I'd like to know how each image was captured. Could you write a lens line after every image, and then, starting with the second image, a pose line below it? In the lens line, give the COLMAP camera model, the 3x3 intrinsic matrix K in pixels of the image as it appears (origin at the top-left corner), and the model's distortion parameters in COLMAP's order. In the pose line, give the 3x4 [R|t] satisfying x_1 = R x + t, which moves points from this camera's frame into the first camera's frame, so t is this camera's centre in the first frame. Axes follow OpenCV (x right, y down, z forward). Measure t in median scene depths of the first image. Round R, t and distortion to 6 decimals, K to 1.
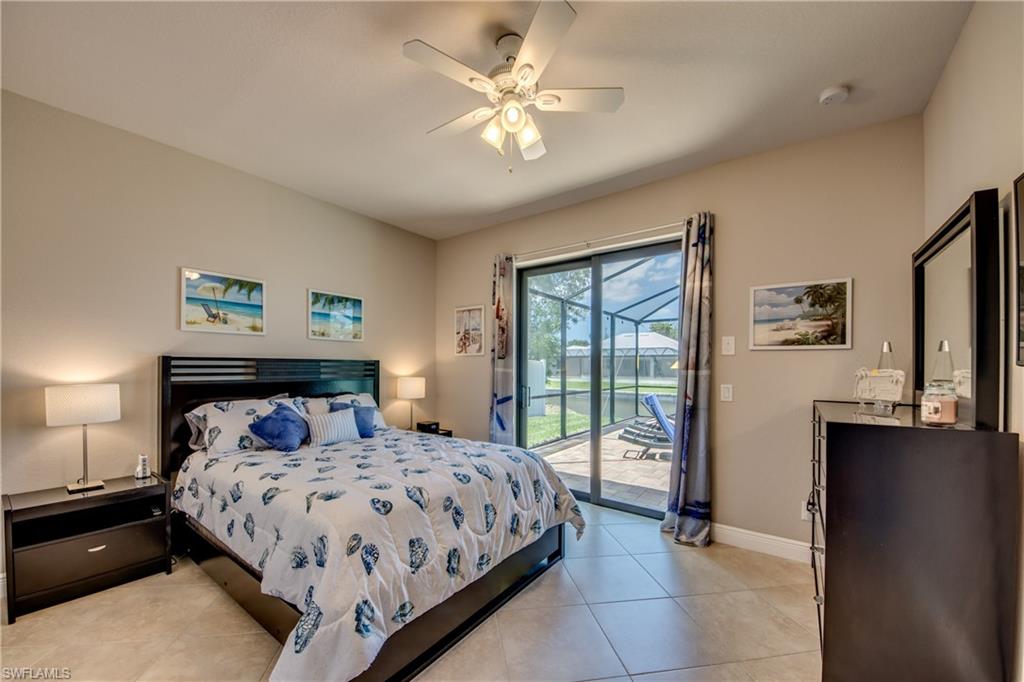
lens RADIAL K [[383.4, 0, 511.8], [0, 383.4, 363.5], [0, 0, 1]] dist [0.017453, -0.012499]
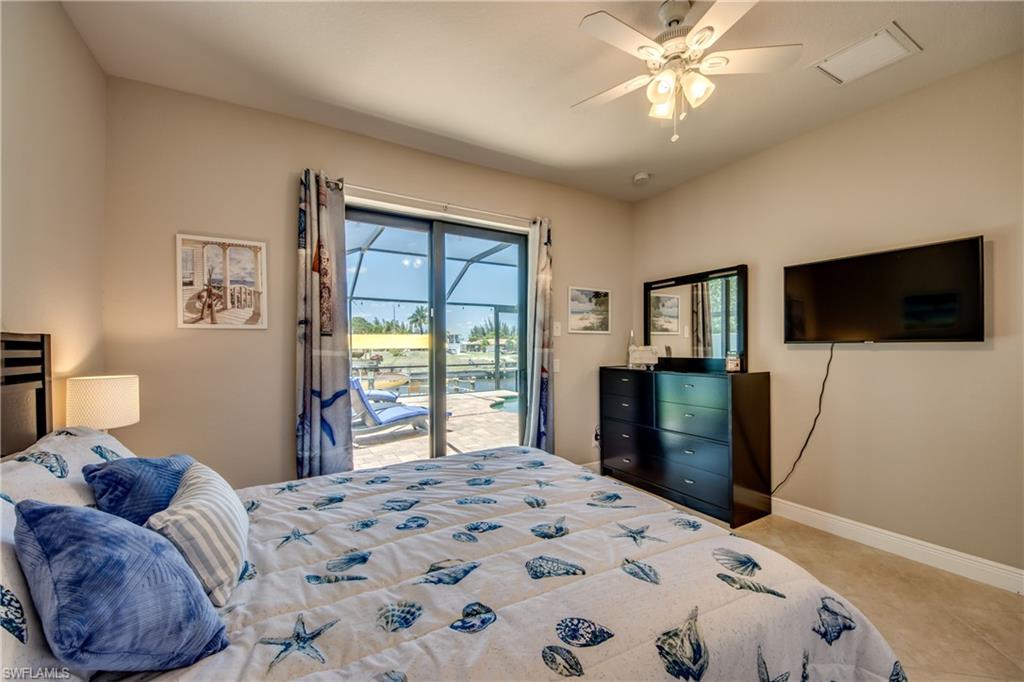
lens RADIAL K [[383.4, 0, 508.9], [0, 383.4, 346.8], [0, 0, 1]] dist [0.017453, -0.012499]
pose [[0.409149, -0.008380, 0.912429, -0.545795], [0.002569, 0.999964, 0.008032, 0.001735], [-0.912464, -0.000943, 0.409156, 0.507954]]
